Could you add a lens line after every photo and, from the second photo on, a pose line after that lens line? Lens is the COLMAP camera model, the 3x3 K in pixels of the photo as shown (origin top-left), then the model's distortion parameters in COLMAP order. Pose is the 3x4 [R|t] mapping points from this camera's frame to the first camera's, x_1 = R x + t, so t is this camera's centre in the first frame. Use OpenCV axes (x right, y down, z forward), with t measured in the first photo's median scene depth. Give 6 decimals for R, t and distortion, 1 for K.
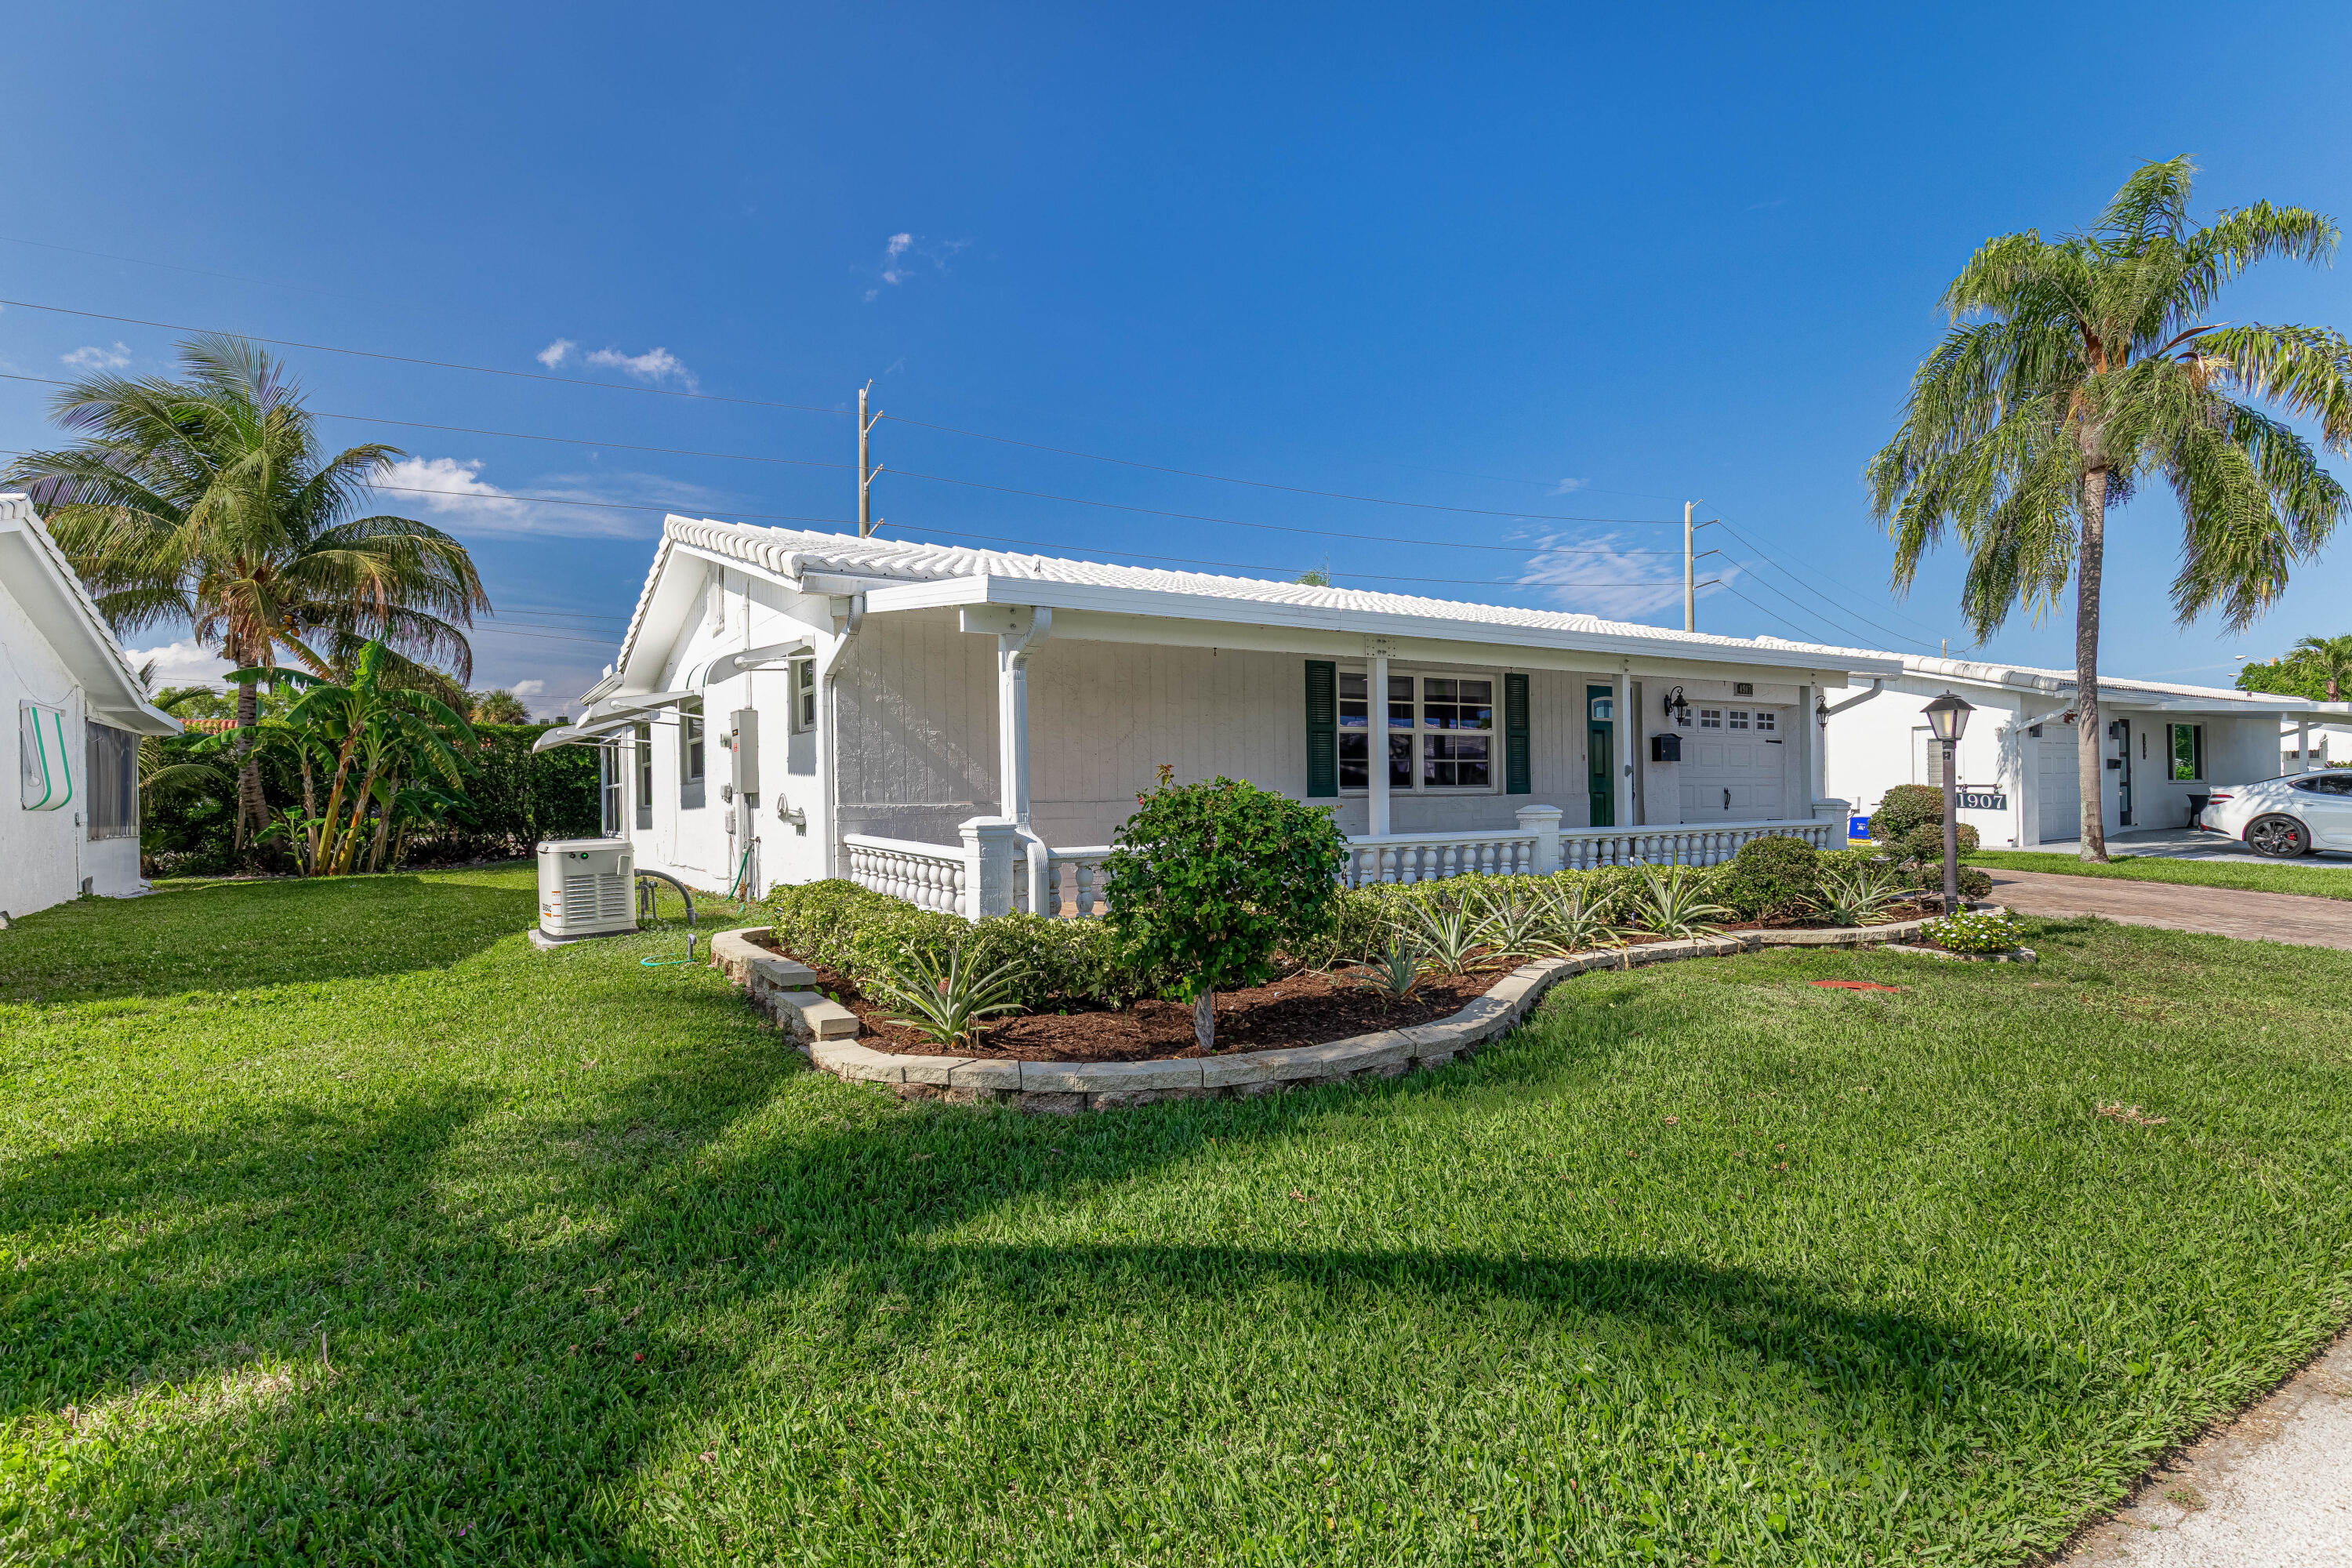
lens RADIAL K [[1127.9, 0, 1176.0], [0, 1127.9, 784.0], [0, 0, 1]] dist [-0.002644, -0.000553]
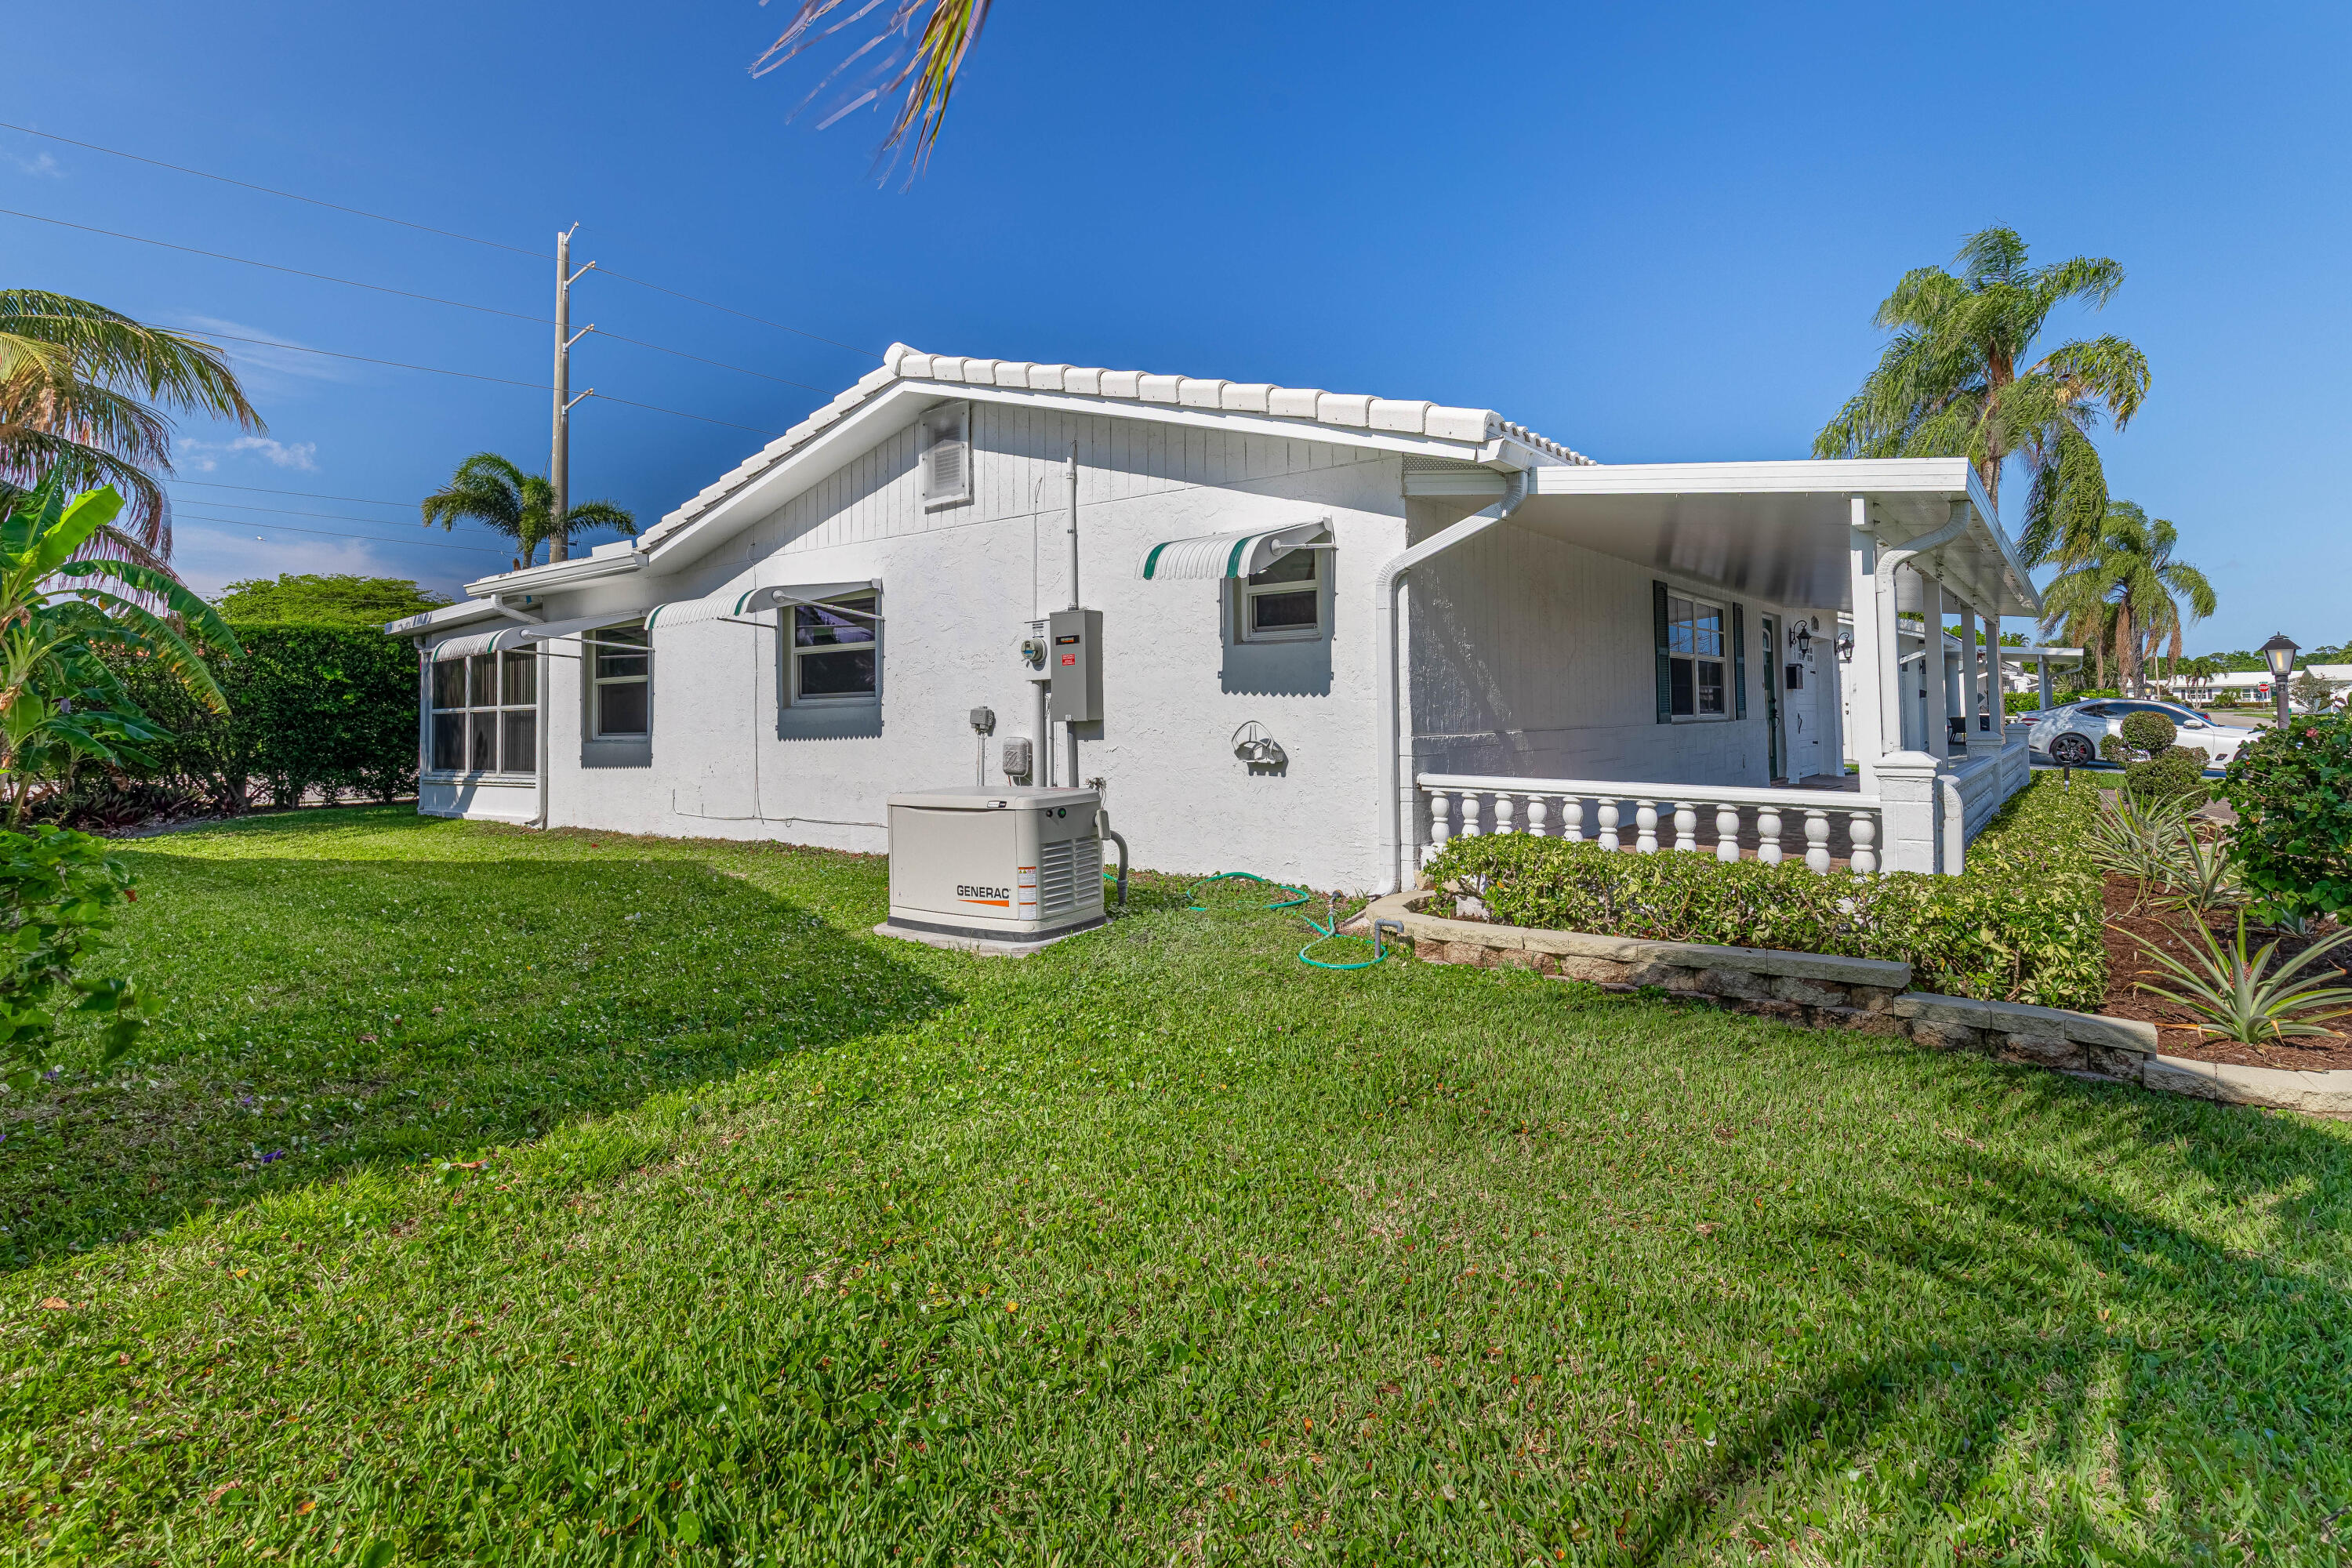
lens RADIAL K [[1077.0, 0, 1177.2], [0, 1077.0, 707.6], [0, 0, 1]] dist [0.019482, -0.000268]
pose [[0.923297, 0.002305, 0.384080, -0.537962], [-0.001933, 0.999997, -0.001356, 0.000490], [-0.384082, 0.000510, 0.923299, 0.279022]]
